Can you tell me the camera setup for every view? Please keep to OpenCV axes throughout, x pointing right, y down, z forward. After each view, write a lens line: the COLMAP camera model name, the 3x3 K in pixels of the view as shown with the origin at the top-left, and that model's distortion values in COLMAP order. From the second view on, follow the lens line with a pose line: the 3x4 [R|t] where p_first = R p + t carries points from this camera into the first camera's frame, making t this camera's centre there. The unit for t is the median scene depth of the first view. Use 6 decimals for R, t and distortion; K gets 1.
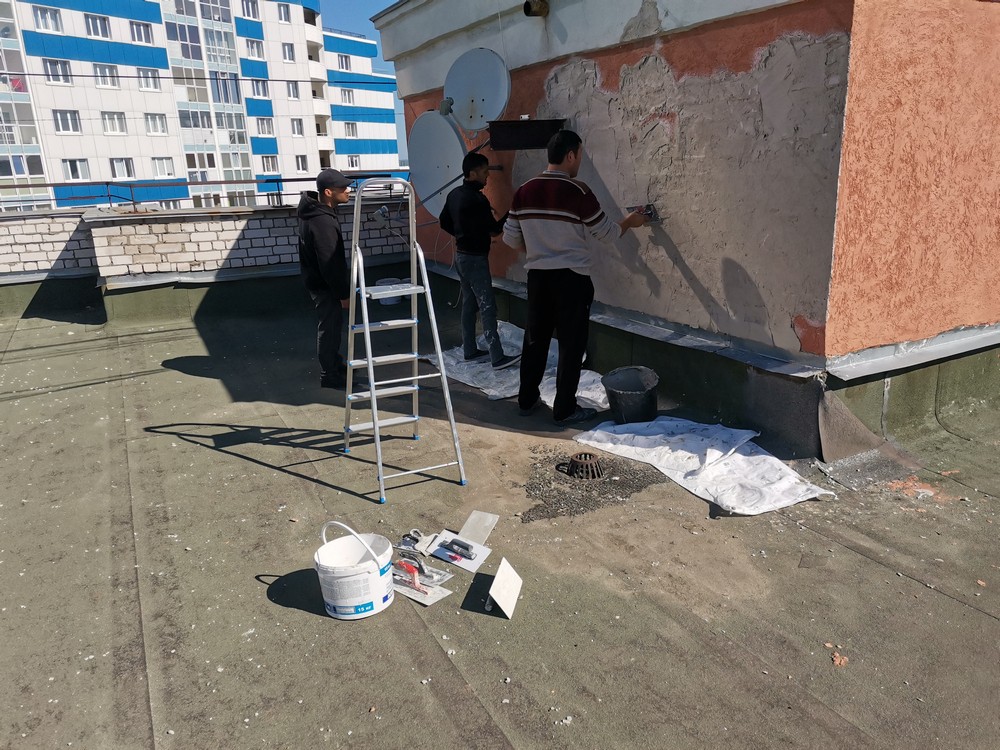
lens RADIAL K [[760.5, 0, 500.0], [0, 760.5, 375.0], [0, 0, 1]] dist [0.008109, 0.000016]
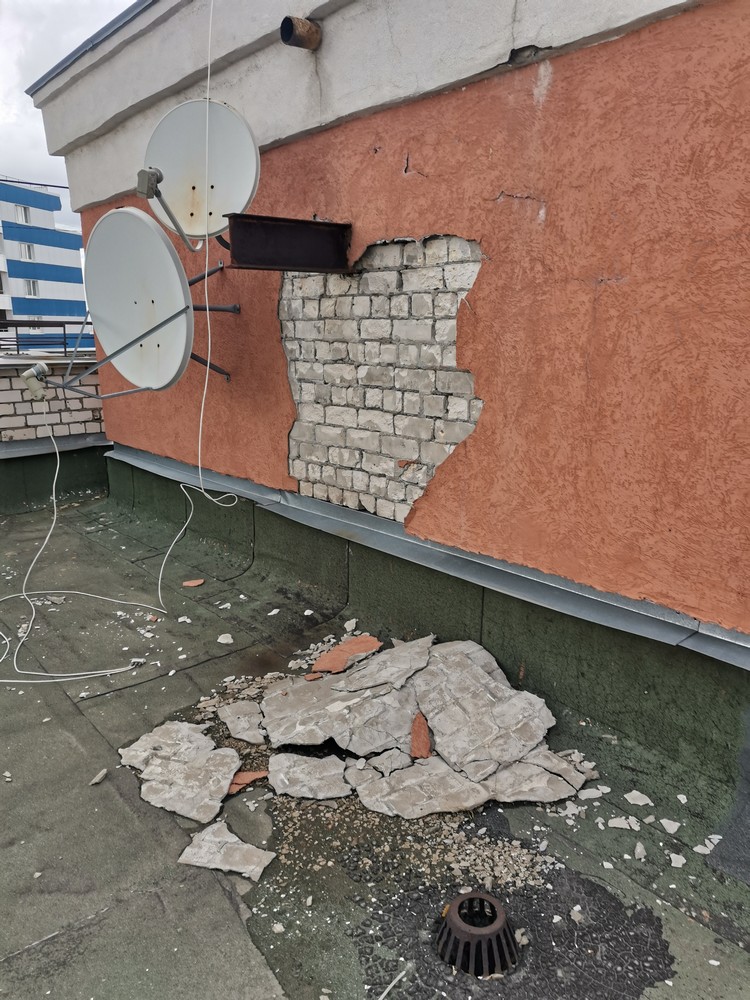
lens RADIAL K [[769.7, 0, 375.0], [0, 769.7, 500.0], [0, 0, 1]] dist [0.067936, -0.002044]
pose [[0.976864, -0.020970, 0.212829, -0.022292], [0.033844, 0.997799, -0.057028, -0.054899], [-0.211165, 0.062911, 0.975424, 0.269657]]
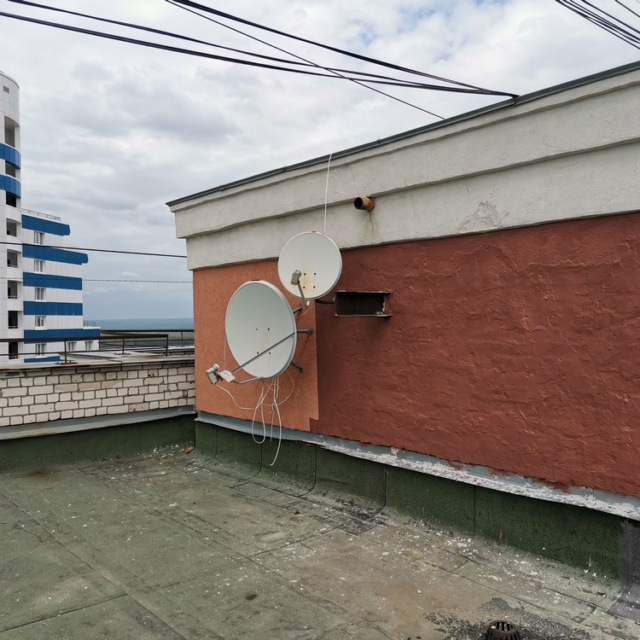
lens RADIAL K [[651.8, 0, 320.0], [0, 651.8, 320.0], [0, 0, 1]] dist [0.093421, -0.026717]
pose [[0.974374, 0.024260, 0.223620, -0.155342], [0.038998, 0.960891, -0.274168, -0.020998], [-0.221526, 0.275863, 0.935321, 0.077018]]
